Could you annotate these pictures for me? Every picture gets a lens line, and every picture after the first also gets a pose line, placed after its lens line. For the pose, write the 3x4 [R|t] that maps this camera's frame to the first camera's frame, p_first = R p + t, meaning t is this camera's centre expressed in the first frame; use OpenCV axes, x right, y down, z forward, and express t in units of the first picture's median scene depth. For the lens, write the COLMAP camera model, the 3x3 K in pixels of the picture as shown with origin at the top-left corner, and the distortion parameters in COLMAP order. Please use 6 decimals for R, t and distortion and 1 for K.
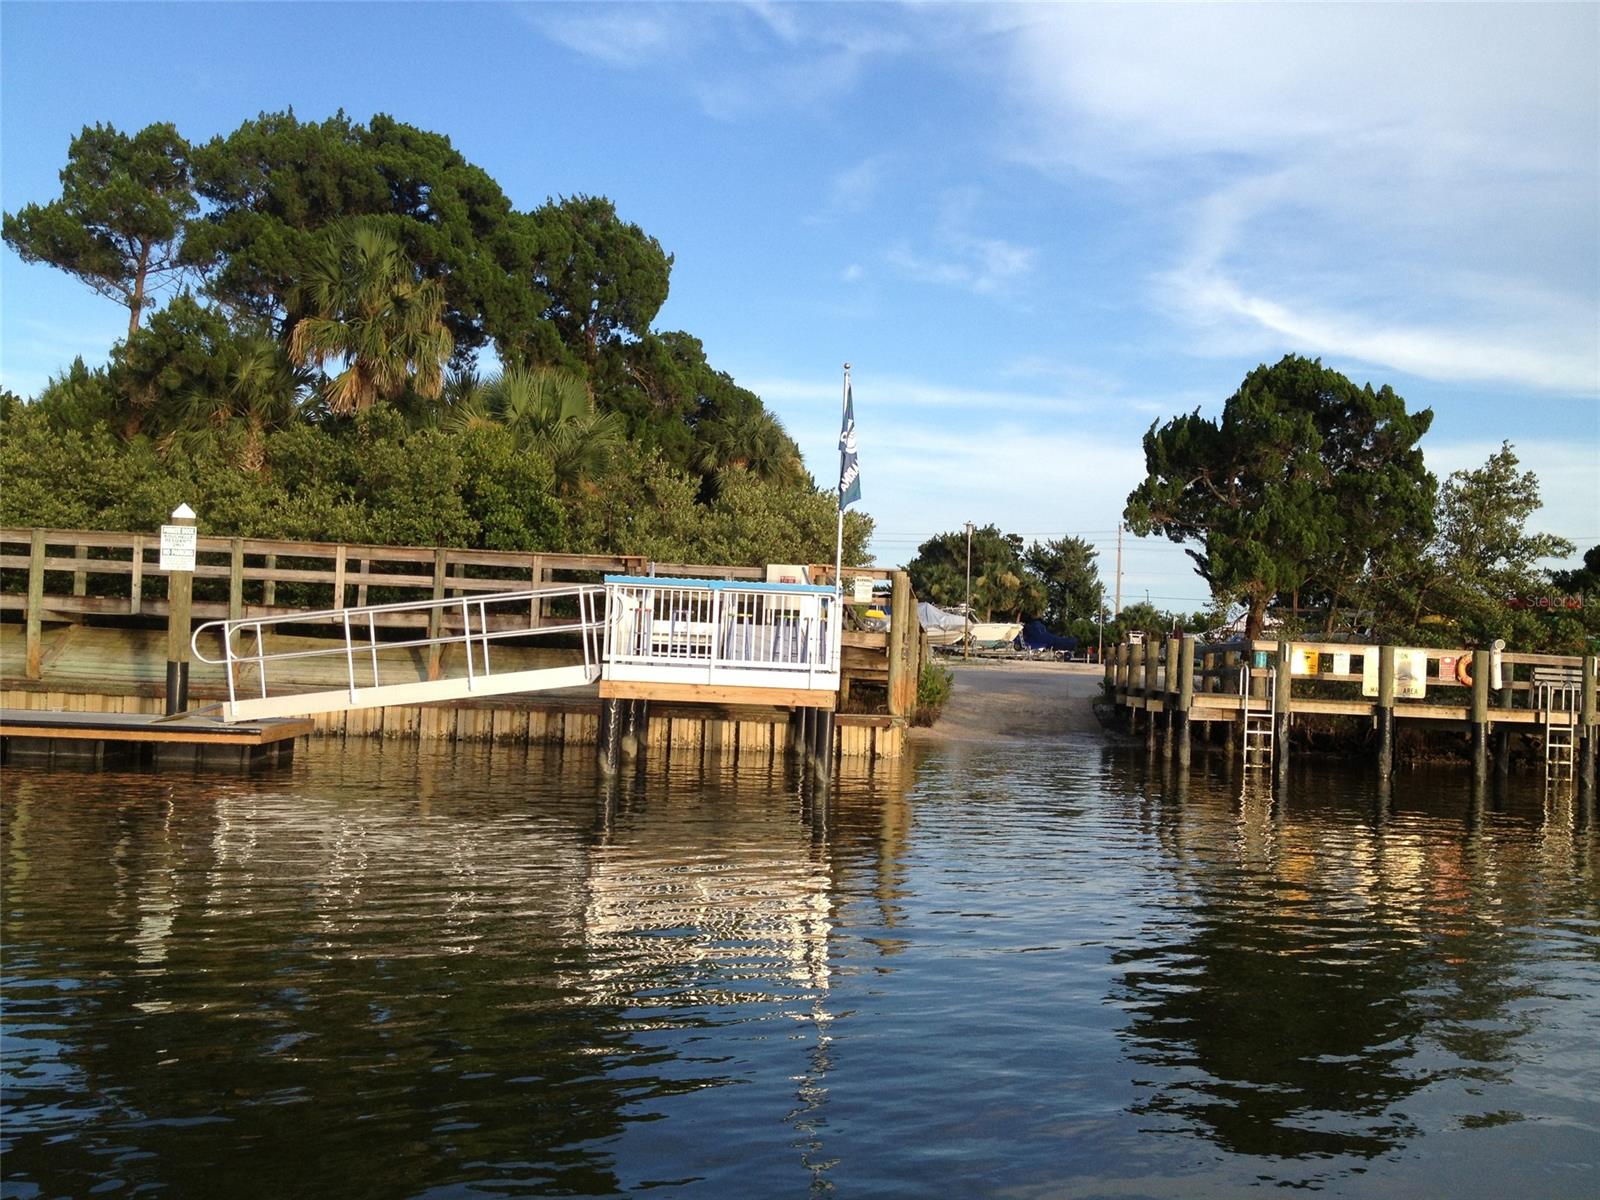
lens RADIAL K [[1557.3, 0, 800.0], [0, 1557.3, 600.0], [0, 0, 1]] dist [0.064248, -0.000942]
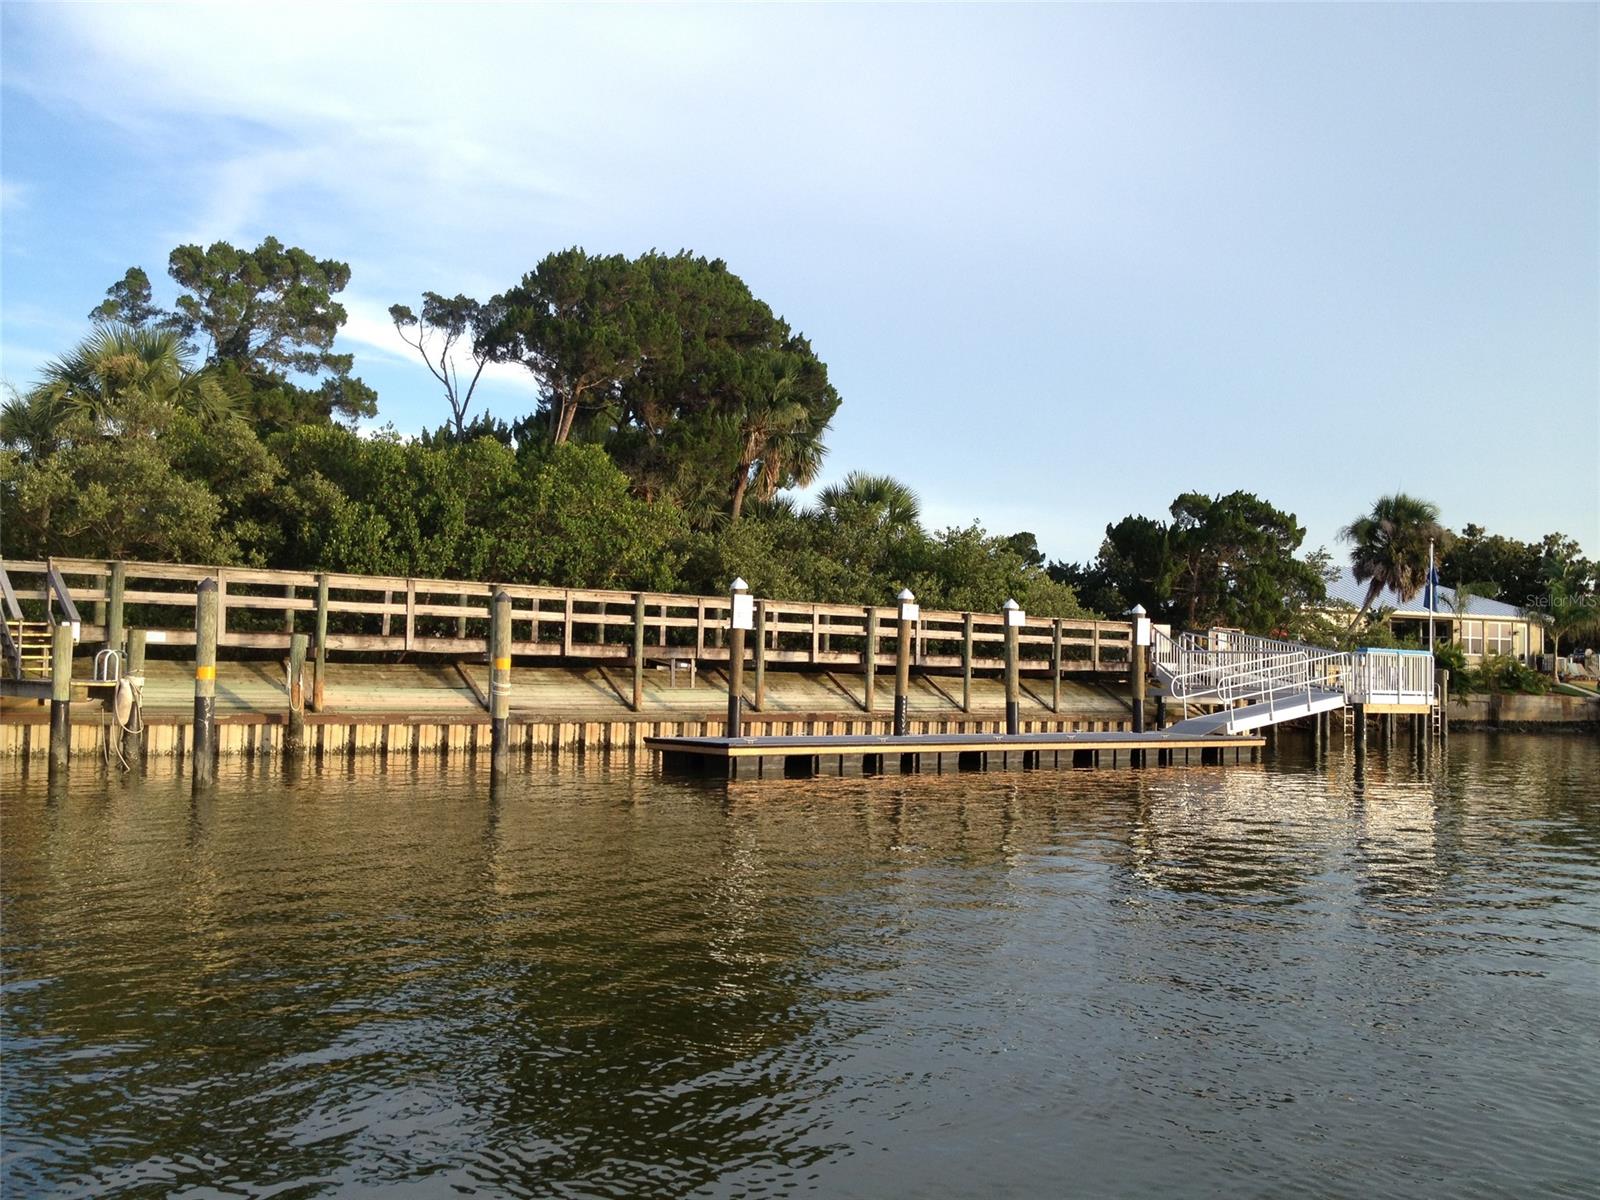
lens RADIAL K [[1557.3, 0, 800.0], [0, 1557.3, 600.0], [0, 0, 1]] dist [0.064248, -0.000942]
pose [[0.823428, 0.000389, 0.567420, -0.970711], [-0.007335, 0.999924, 0.009959, -0.047526], [-0.567373, -0.012362, 0.823368, -0.116546]]
